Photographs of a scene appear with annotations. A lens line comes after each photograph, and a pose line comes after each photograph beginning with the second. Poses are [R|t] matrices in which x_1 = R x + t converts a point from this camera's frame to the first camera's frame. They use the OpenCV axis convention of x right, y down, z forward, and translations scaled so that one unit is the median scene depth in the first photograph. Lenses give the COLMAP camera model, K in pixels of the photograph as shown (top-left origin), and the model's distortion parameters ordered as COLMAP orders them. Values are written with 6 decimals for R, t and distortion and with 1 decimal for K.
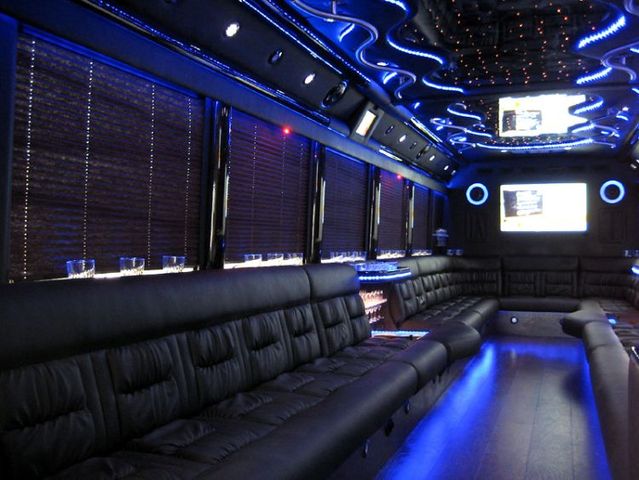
lens RADIAL K [[679.1, 0, 319.5], [0, 679.1, 240.0], [0, 0, 1]] dist [-0.131265, 0.186444]
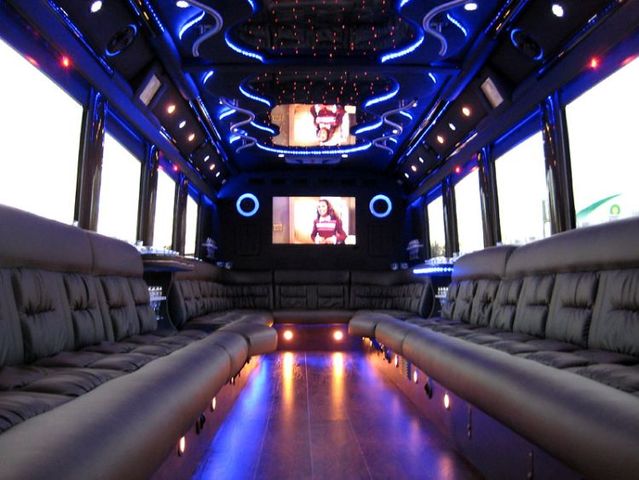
lens RADIAL K [[679.1, 0, 319.5], [0, 679.1, 240.0], [0, 0, 1]] dist [-0.131265, 0.186444]
pose [[0.929463, 0.025693, 0.368020, -0.025901], [-0.002067, 0.997919, -0.064449, 0.046813], [-0.368910, 0.059142, 0.927582, 0.081225]]
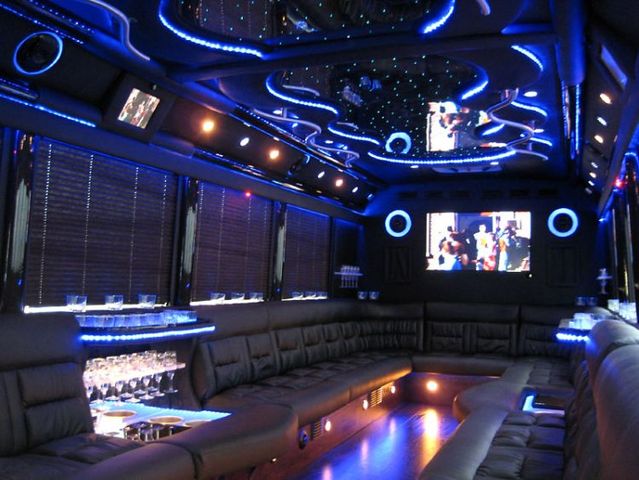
lens RADIAL K [[679.1, 0, 319.5], [0, 679.1, 240.0], [0, 0, 1]] dist [-0.131265, 0.186444]
pose [[0.999752, 0.016655, -0.014753, 0.164780], [-0.017425, 0.998403, -0.053740, -0.003540], [0.013835, 0.053984, 0.998446, 0.205434]]
